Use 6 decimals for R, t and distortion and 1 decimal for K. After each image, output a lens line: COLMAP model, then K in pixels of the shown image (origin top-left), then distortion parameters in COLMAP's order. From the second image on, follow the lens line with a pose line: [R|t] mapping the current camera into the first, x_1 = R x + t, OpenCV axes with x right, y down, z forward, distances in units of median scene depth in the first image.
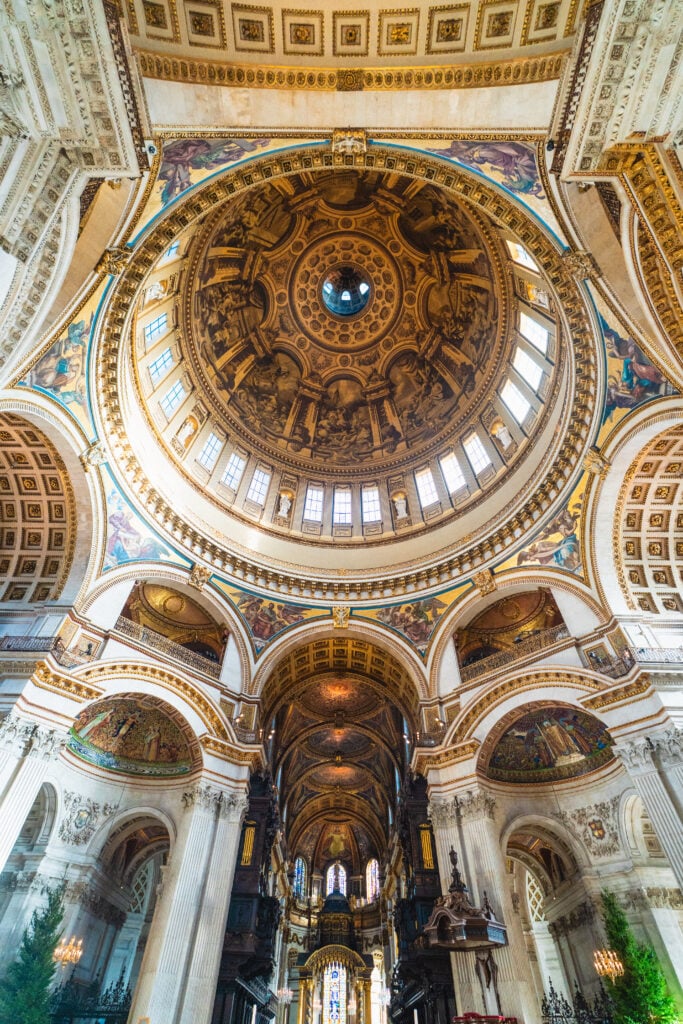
lens RADIAL K [[464.0, 0, 337.9], [0, 464.0, 510.9], [0, 0, 1]] dist [-0.010798, 0.004470]
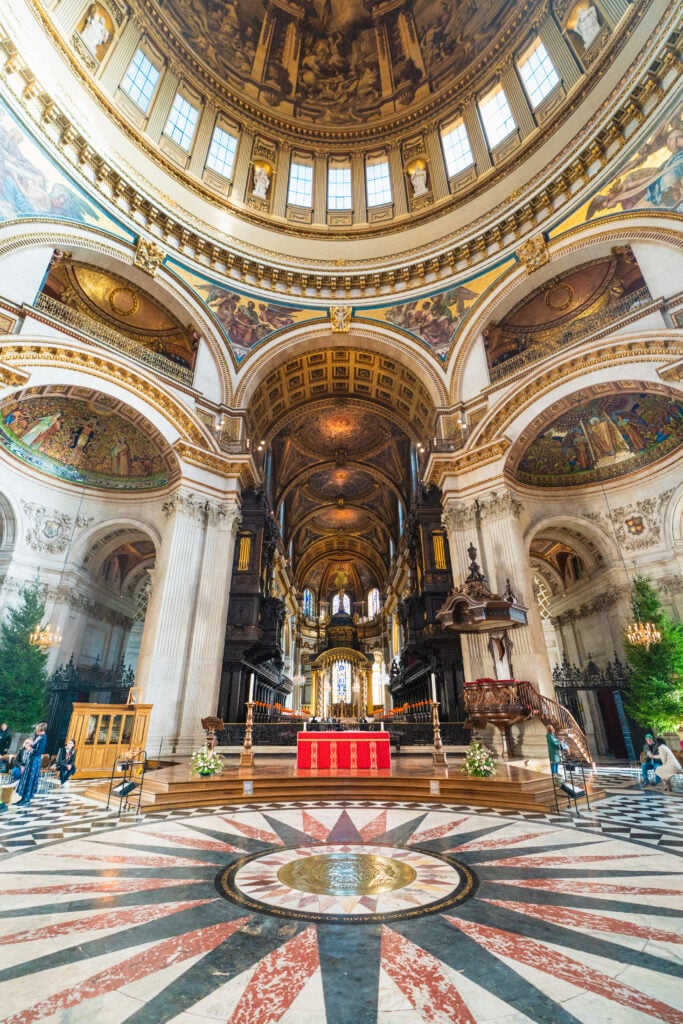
lens RADIAL K [[459.9, 0, 338.3], [0, 459.9, 511.0], [0, 0, 1]] dist [-0.007884, 0.001198]
pose [[0.999737, -0.022668, -0.003451, -0.002108], [0.021934, 0.901540, 0.432140, 0.199417], [-0.006684, -0.432102, 0.901800, 0.163774]]
